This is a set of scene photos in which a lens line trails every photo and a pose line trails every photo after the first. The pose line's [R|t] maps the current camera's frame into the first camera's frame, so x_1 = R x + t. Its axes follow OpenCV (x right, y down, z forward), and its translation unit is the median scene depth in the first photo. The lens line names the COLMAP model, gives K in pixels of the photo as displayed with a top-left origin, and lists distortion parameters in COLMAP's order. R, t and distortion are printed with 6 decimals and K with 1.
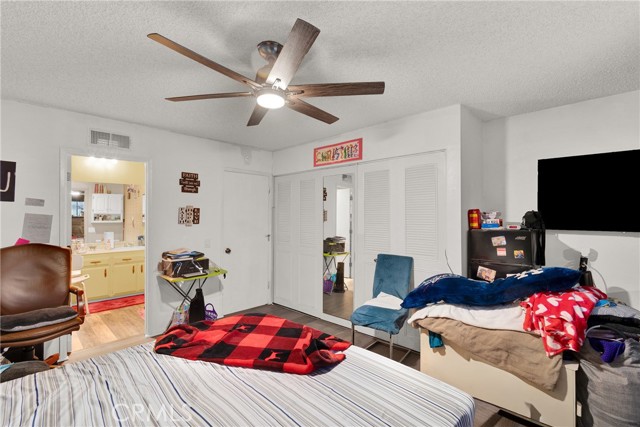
lens RADIAL K [[283.4, 0, 321.7], [0, 283.4, 212.7], [0, 0, 1]] dist [0.001507, -0.000112]
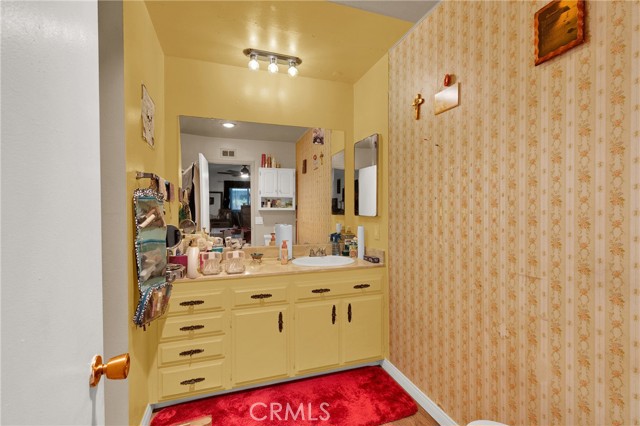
lens RADIAL K [[283.4, 0, 321.7], [0, 283.4, 212.2], [0, 0, 1]] dist [0.001507, -0.000112]
pose [[0.888872, -0.000386, -0.458154, -0.348630], [0.008849, 0.999828, 0.016326, 0.029889], [0.458069, -0.018566, 0.888723, 0.444480]]
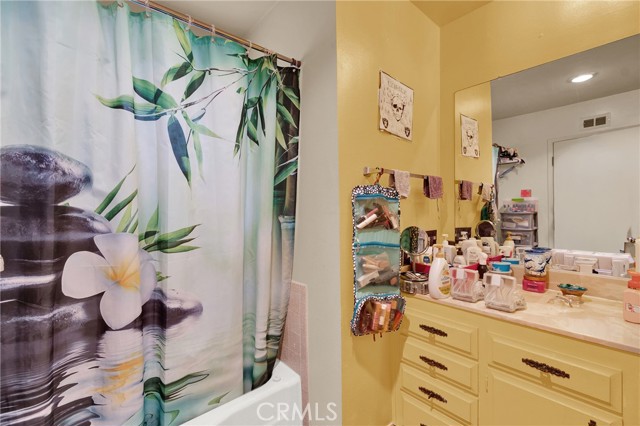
lens RADIAL K [[283.4, 0, 321.7], [0, 283.4, 212.2], [0, 0, 1]] dist [0.001507, -0.000112]
pose [[-0.092578, 0.007241, -0.995679, -0.368854], [0.018954, 0.999805, 0.005508, 0.030961], [0.995525, -0.018362, -0.092697, 0.560215]]
